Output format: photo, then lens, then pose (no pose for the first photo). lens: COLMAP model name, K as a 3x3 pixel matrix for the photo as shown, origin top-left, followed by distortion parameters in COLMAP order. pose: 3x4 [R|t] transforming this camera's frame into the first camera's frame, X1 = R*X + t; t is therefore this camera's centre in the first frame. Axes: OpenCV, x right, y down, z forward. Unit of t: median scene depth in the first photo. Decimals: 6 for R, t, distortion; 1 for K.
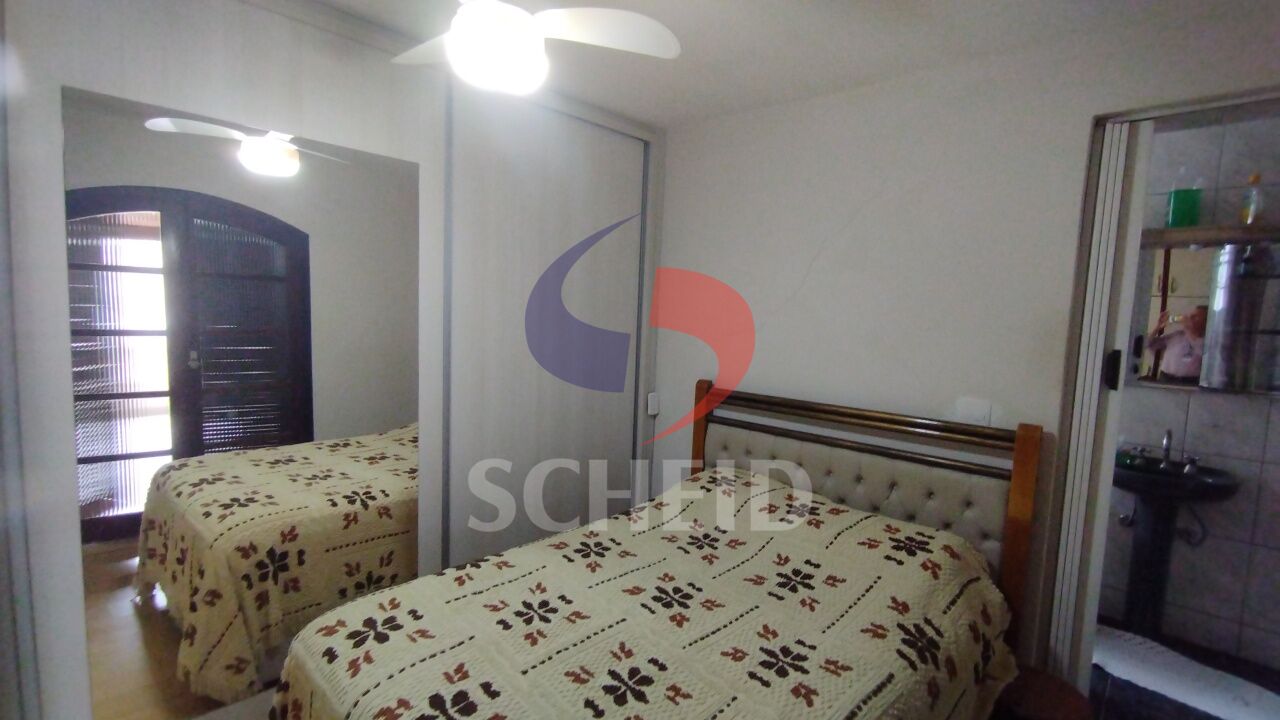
lens RADIAL K [[579.2, 0, 663.5], [0, 579.2, 361.5], [0, 0, 1]] dist [-0.008830, 0.009532]
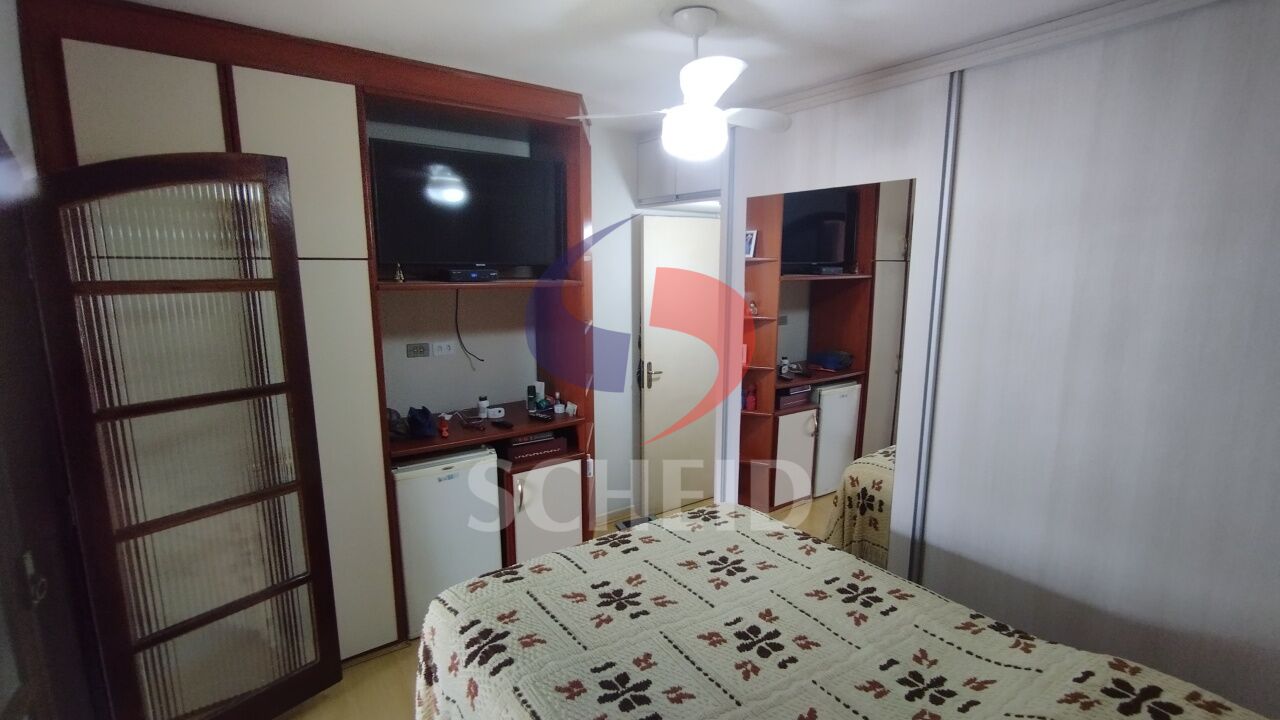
lens RADIAL K [[577.3, 0, 661.4], [0, 577.3, 362.0], [0, 0, 1]] dist [0.000609, -0.000054]
pose [[-0.184139, 0.127248, -0.974628, 0.874812], [-0.097374, 0.984345, 0.146914, -0.149293], [0.978065, 0.121956, -0.168866, 0.936032]]
